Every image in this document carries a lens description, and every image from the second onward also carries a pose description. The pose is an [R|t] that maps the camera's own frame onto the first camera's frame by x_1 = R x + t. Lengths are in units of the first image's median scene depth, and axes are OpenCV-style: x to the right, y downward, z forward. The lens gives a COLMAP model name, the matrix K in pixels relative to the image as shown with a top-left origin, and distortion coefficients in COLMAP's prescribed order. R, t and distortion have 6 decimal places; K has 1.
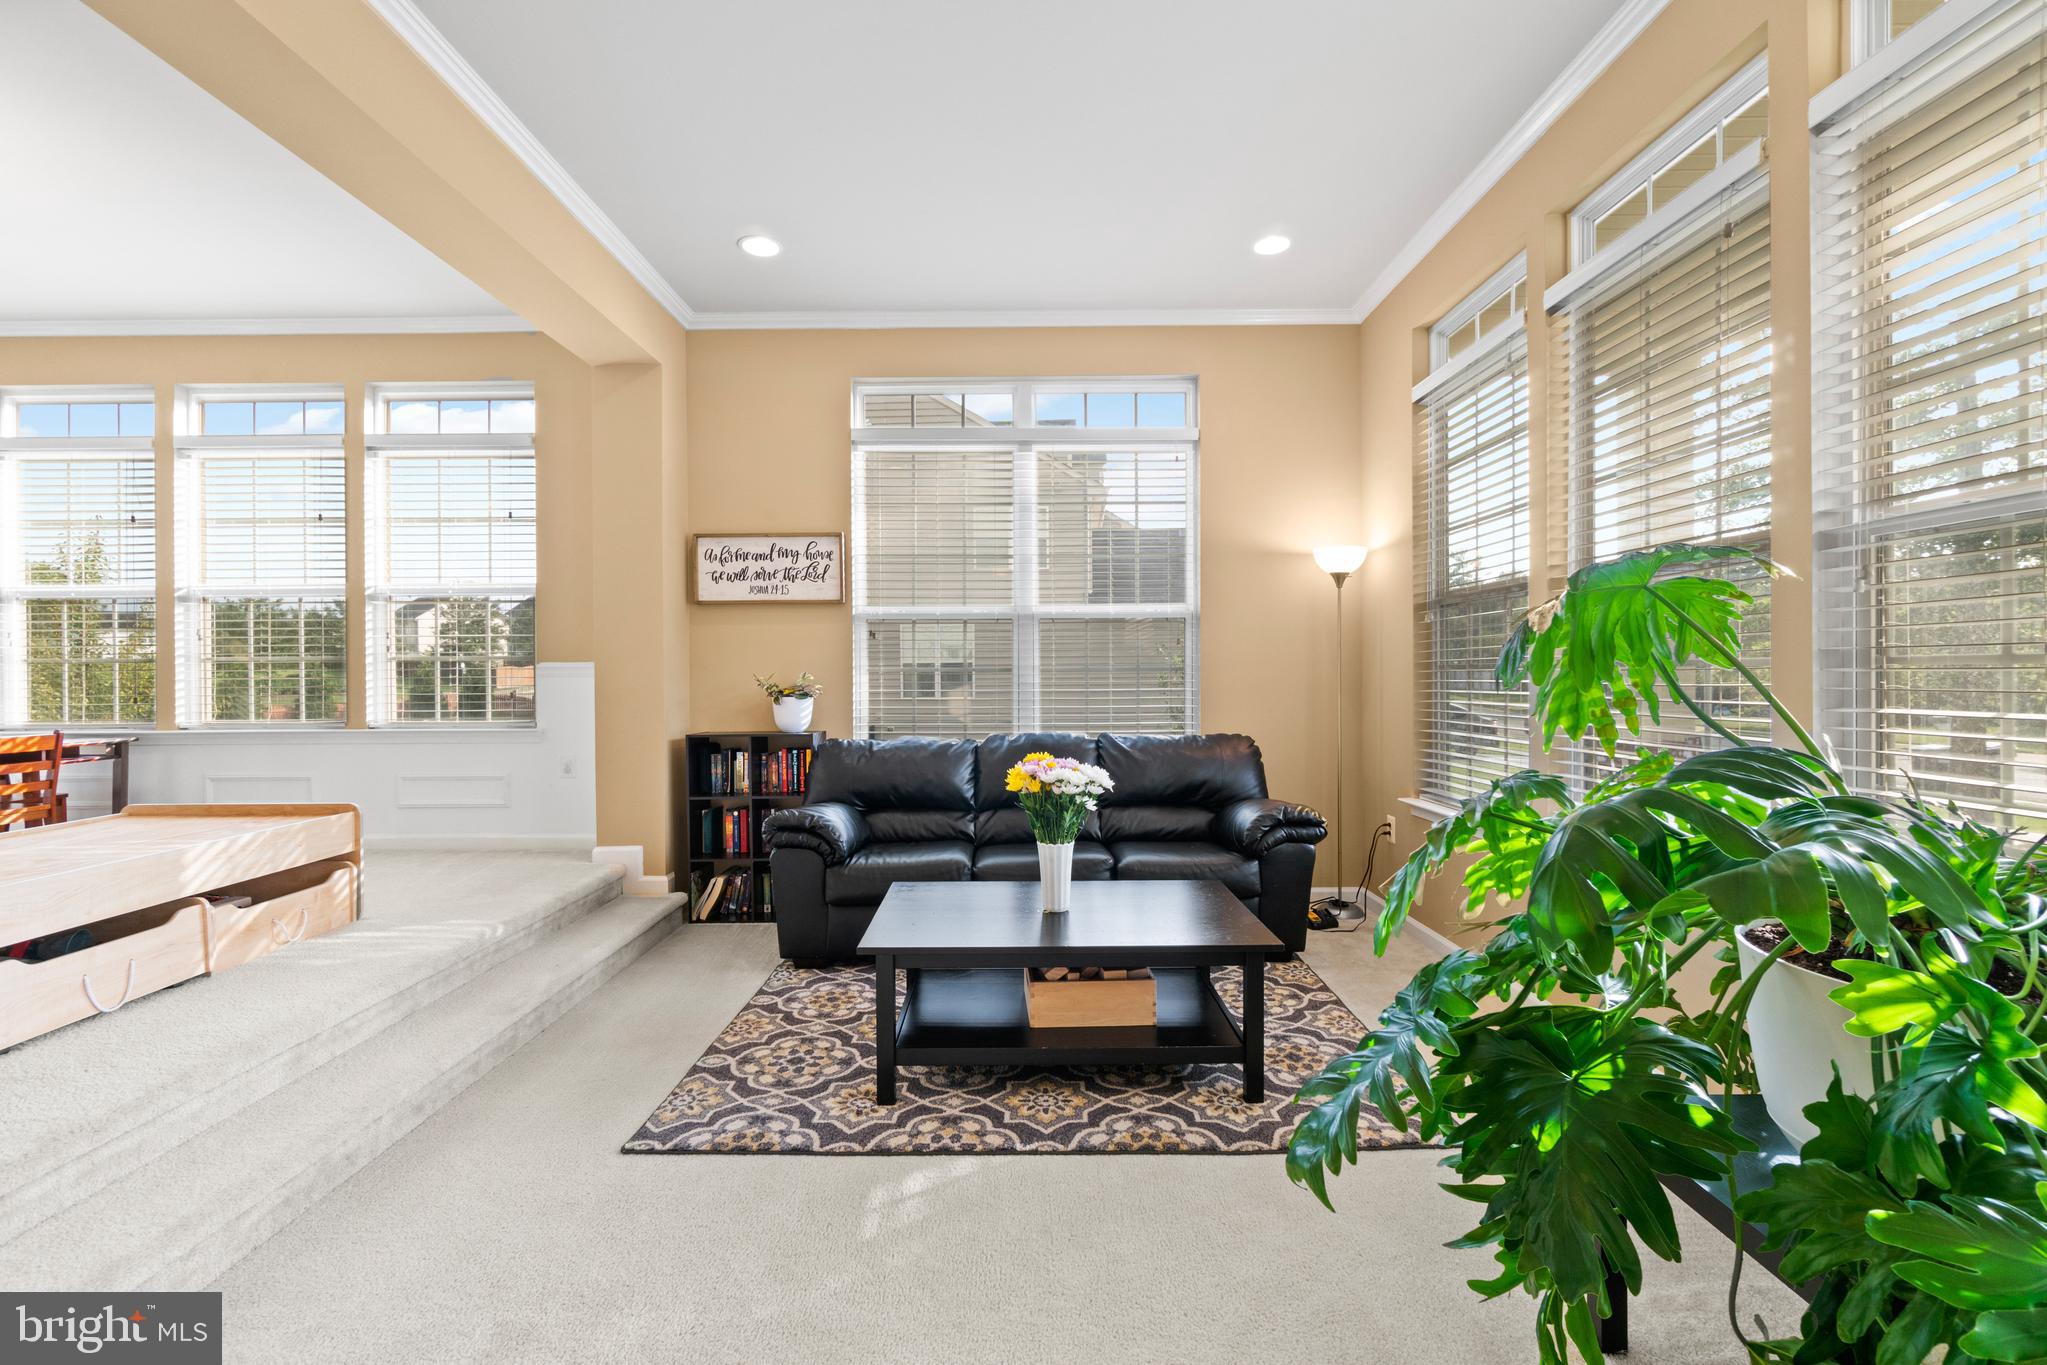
lens RADIAL K [[885.9, 0, 1025.7], [0, 885.9, 676.9], [0, 0, 1]] dist [-0.003261, -0.000993]
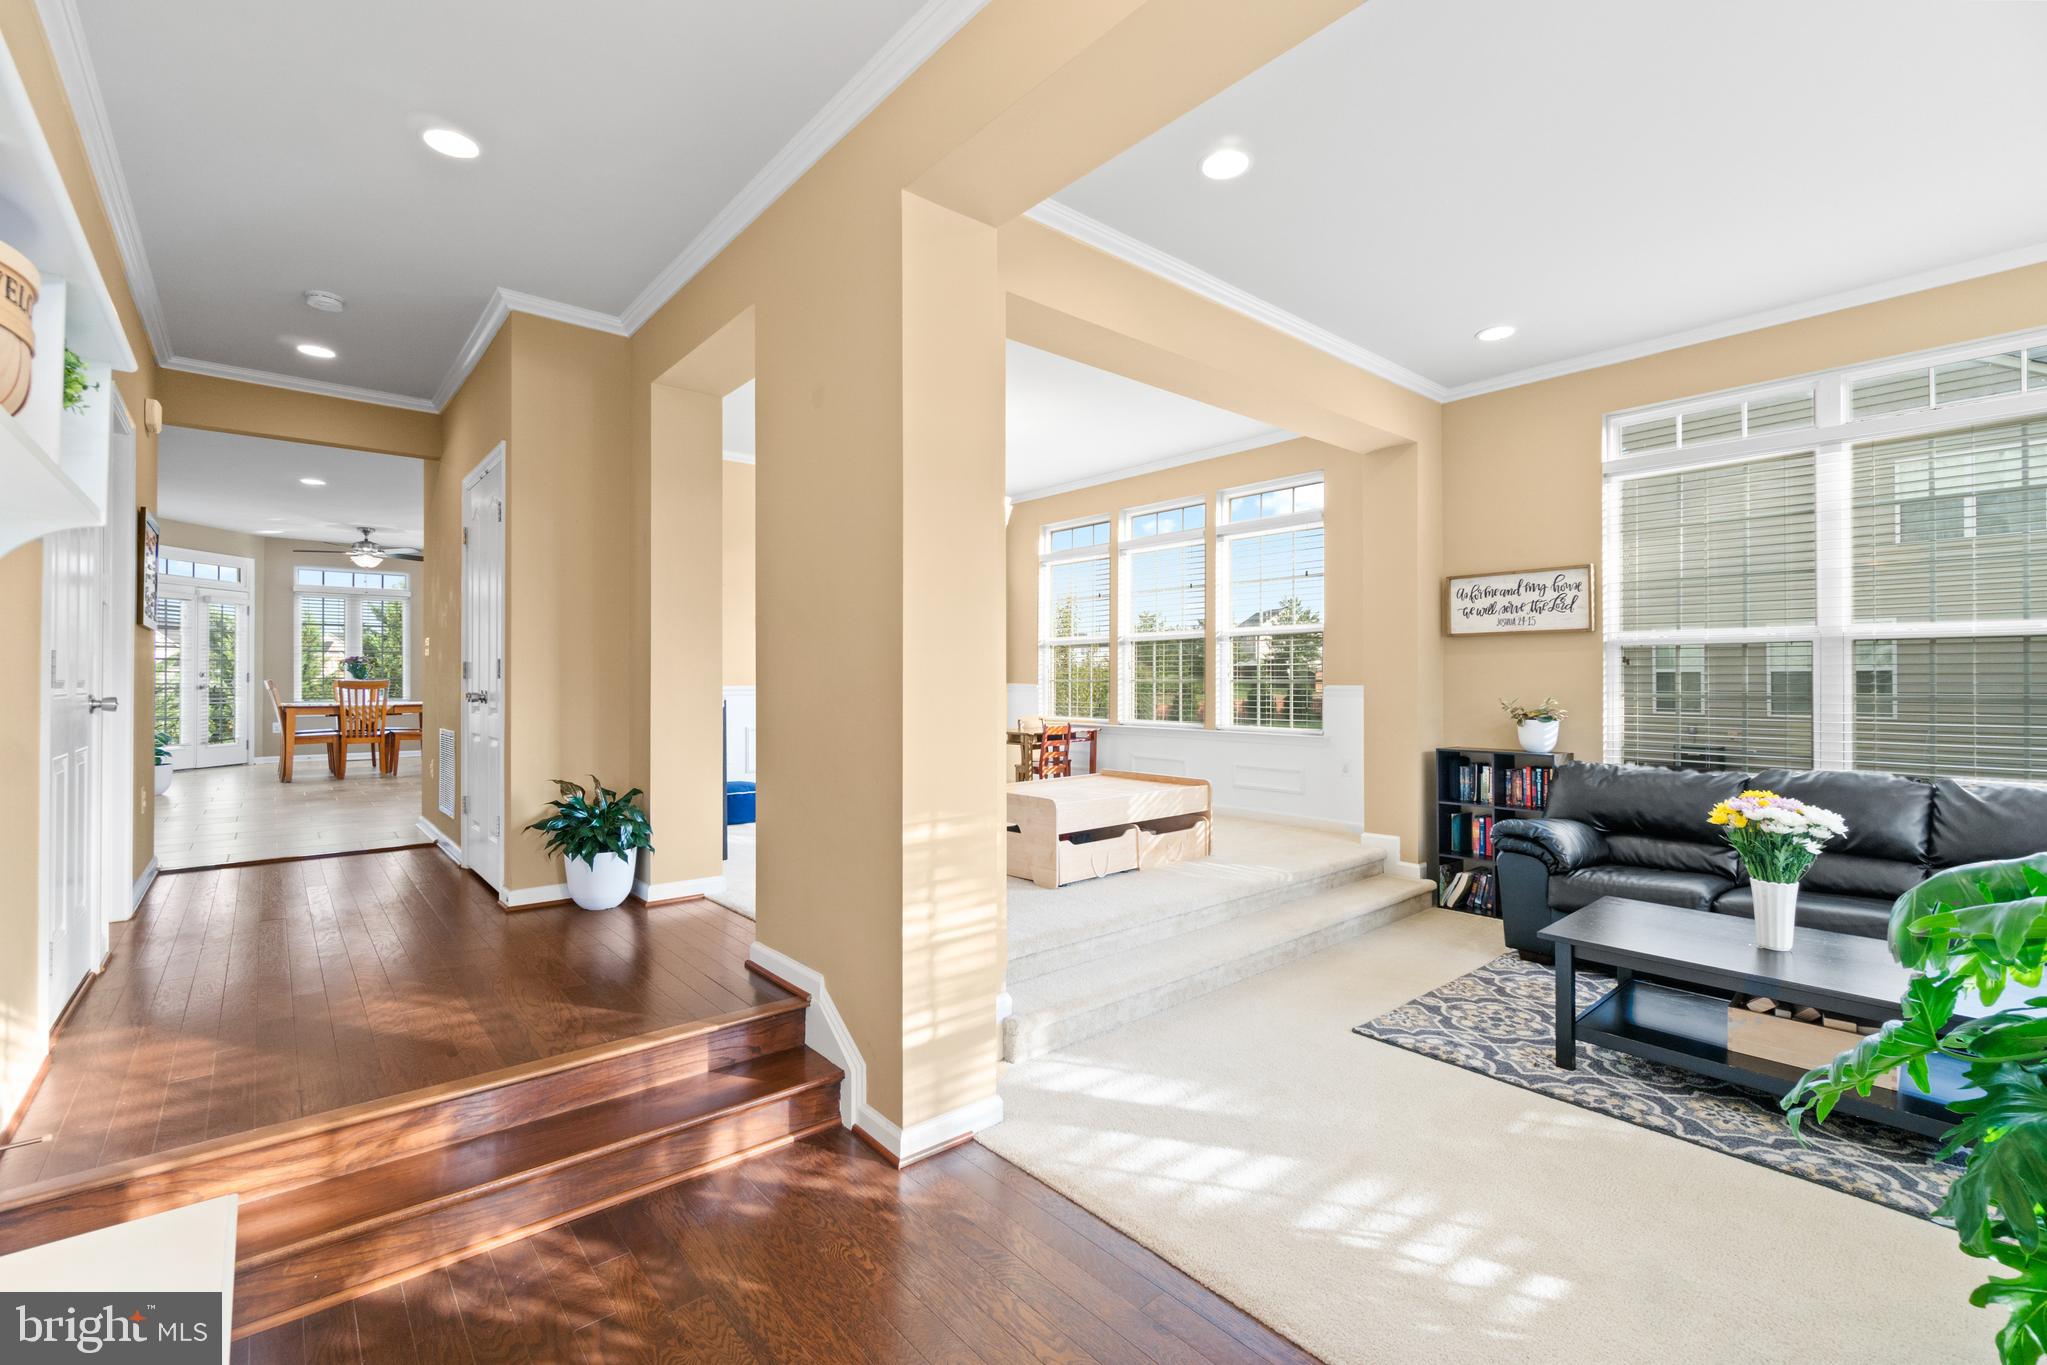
lens RADIAL K [[885.9, 0, 1014.9], [0, 885.9, 681.3], [0, 0, 1]] dist [-0.003261, -0.000993]
pose [[0.646396, 0.006556, -0.762974, 0.161809], [-0.006393, 0.999975, 0.003176, -0.025675], [0.762975, 0.002825, 0.646422, -0.207389]]
